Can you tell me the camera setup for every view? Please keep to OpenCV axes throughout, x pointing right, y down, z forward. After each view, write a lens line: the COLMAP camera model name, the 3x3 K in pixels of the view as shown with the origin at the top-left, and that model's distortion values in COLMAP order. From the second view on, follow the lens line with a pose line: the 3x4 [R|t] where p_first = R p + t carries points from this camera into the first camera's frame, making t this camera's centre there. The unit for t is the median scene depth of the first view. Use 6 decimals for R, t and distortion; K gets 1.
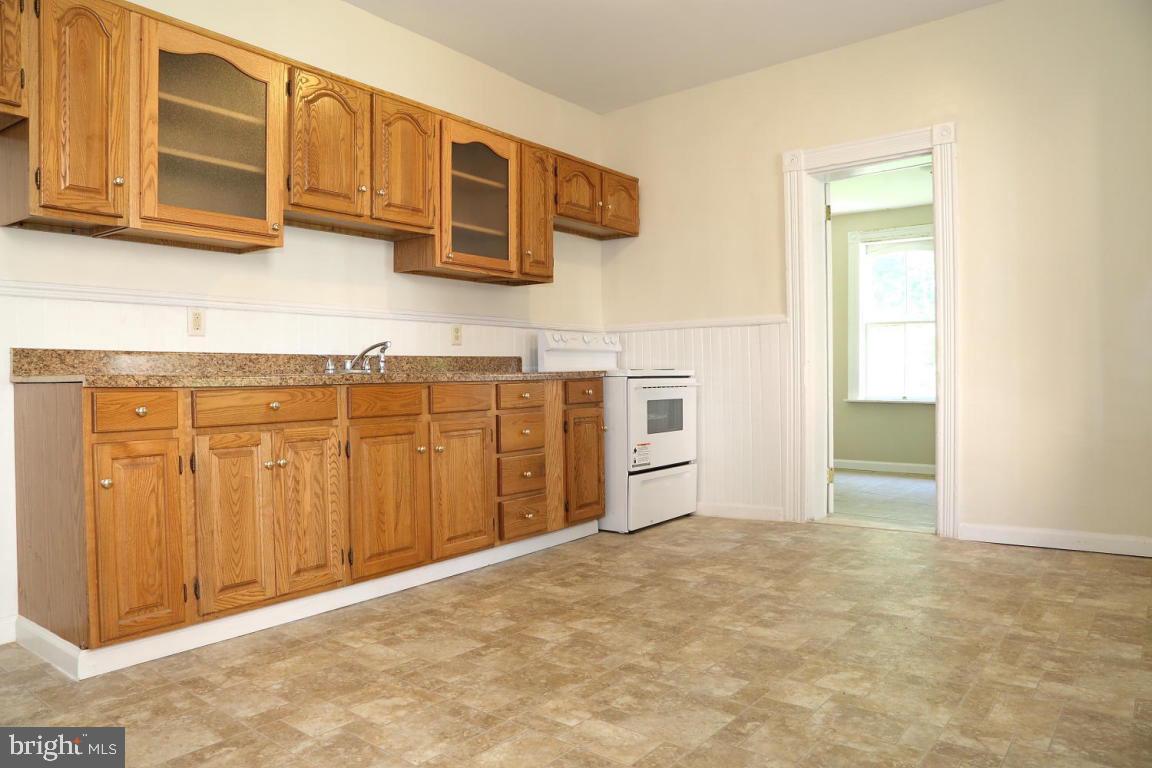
lens RADIAL K [[795.1, 0, 576.4], [0, 795.1, 379.3], [0, 0, 1]] dist [-0.098467, 0.030468]
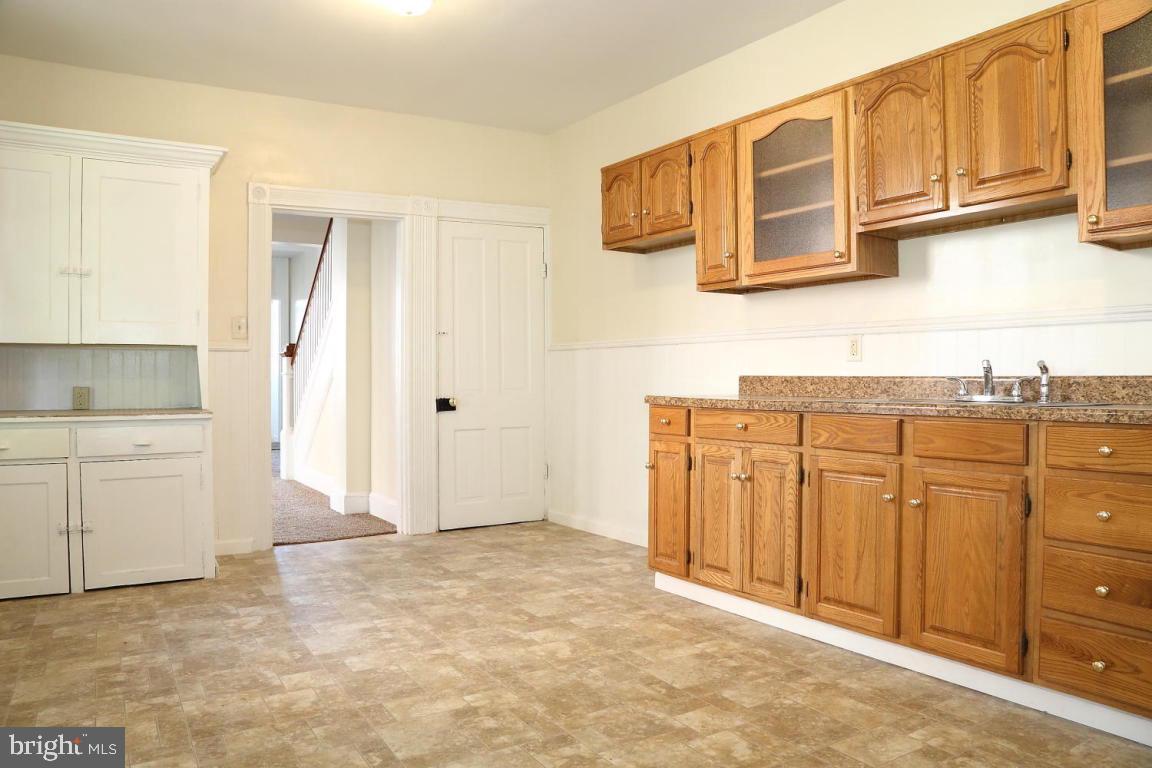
lens RADIAL K [[795.1, 0, 569.5], [0, 795.1, 380.6], [0, 0, 1]] dist [-0.098467, 0.030468]
pose [[-0.340929, 0.010884, -0.940026, 0.788828], [-0.003419, 0.999912, 0.012817, -0.047407], [0.940083, 0.007583, -0.340862, 1.148365]]
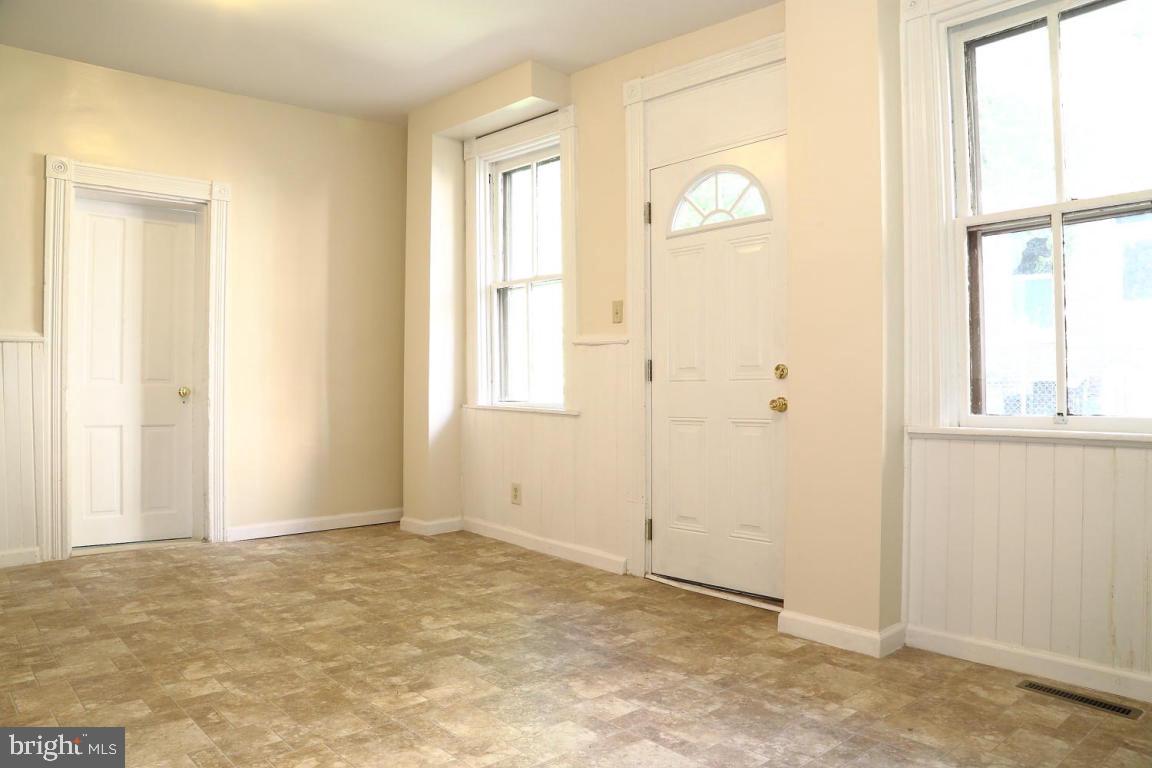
lens RADIAL K [[795.1, 0, 583.6], [0, 795.1, 379.8], [0, 0, 1]] dist [-0.098467, 0.030468]
pose [[0.146611, 0.023628, 0.988912, -0.857883], [-0.002174, 0.999720, -0.023564, -0.015819], [-0.989192, 0.001305, 0.146622, 0.429339]]
